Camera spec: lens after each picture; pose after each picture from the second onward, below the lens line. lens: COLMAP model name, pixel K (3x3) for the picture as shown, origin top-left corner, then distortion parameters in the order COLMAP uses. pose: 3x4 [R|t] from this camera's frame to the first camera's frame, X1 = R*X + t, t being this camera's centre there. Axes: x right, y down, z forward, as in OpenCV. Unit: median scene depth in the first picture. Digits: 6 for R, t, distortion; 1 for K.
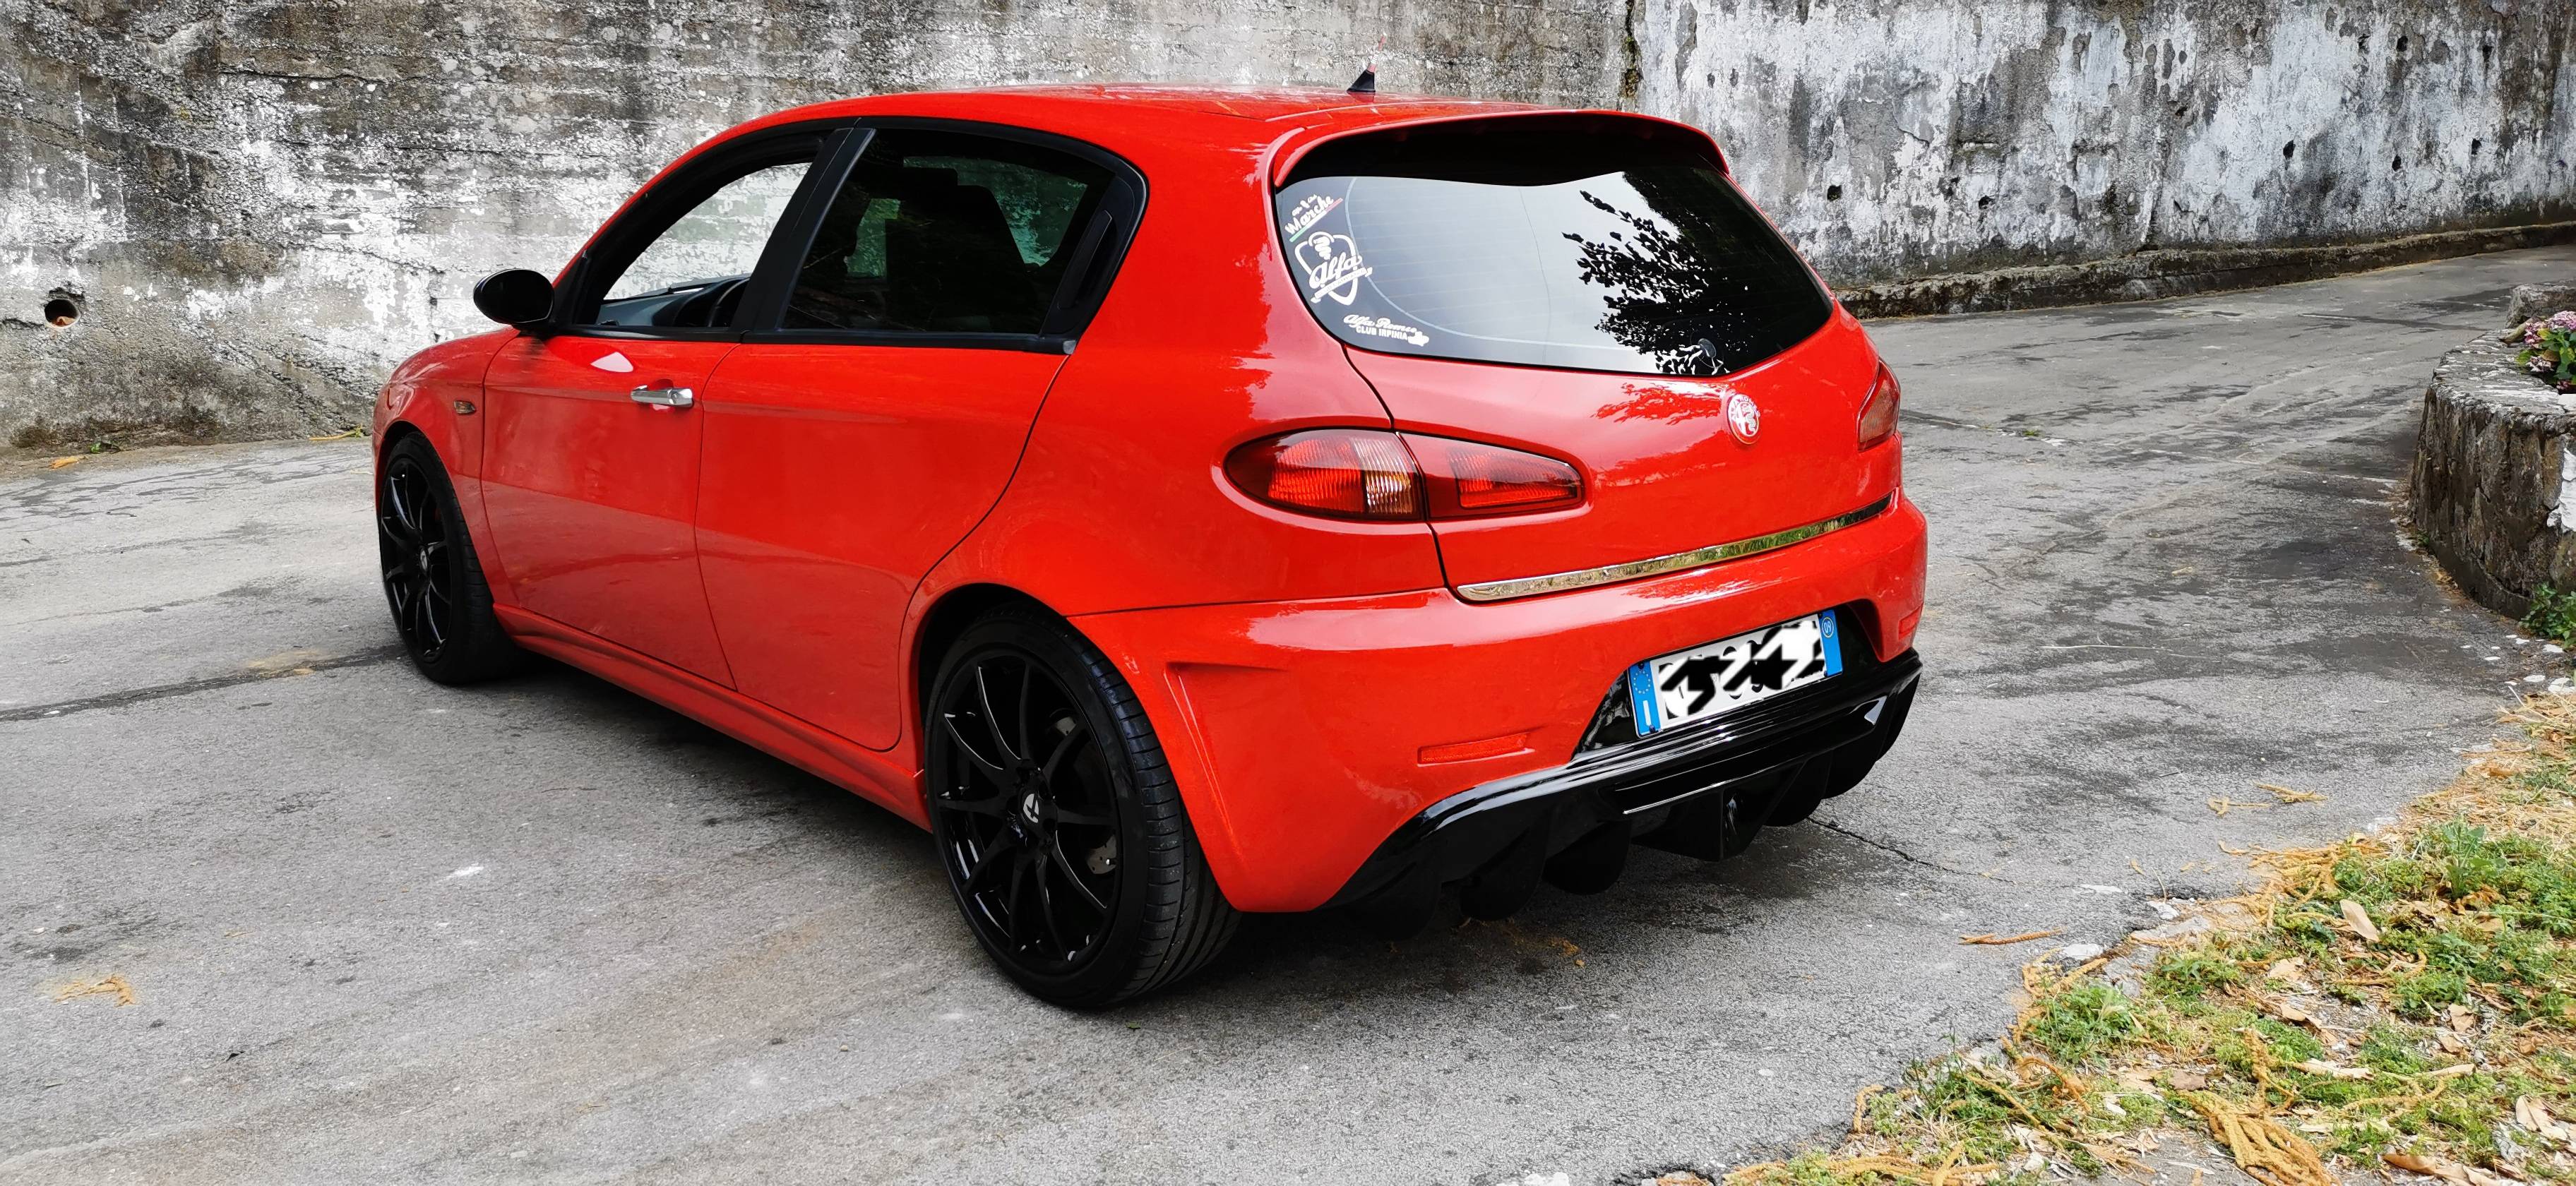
lens RADIAL K [[1979.7, 0, 1296.0], [0, 1979.7, 594.3], [0, 0, 1]] dist [0.042658, -0.060539]
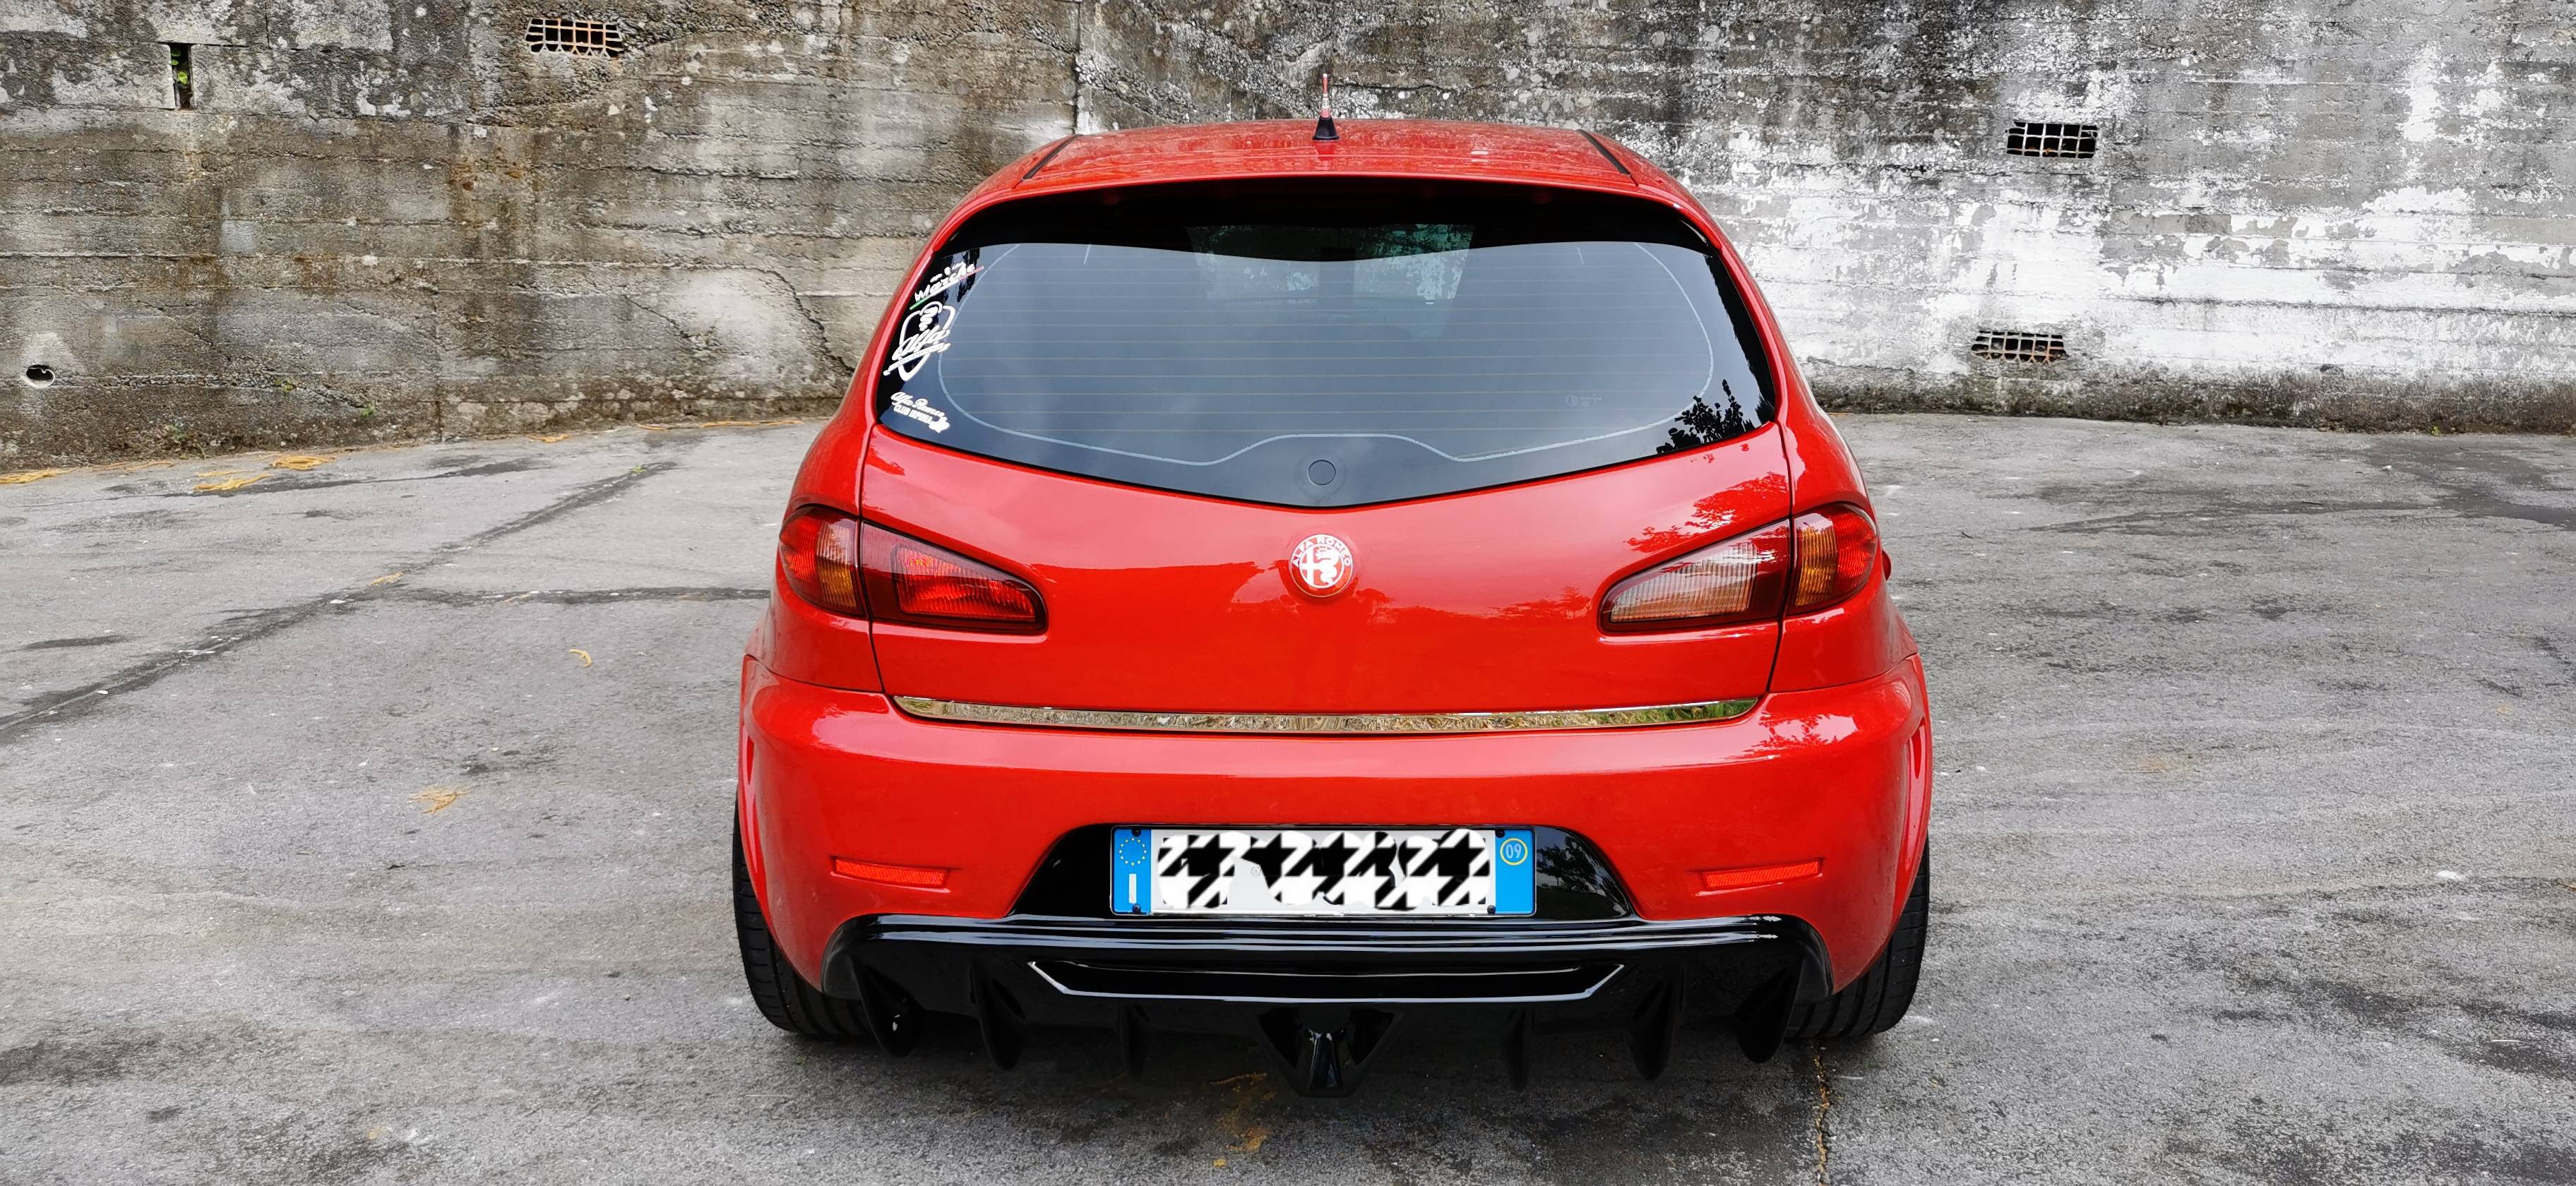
lens RADIAL K [[1979.7, 0, 1296.0], [0, 1979.7, 594.3], [0, 0, 1]] dist [0.042658, -0.060539]
pose [[0.720414, 0.158849, -0.675108, 0.261579], [-0.150423, 0.986034, 0.071491, -0.045405], [0.677035, 0.050049, 0.734247, 0.140148]]
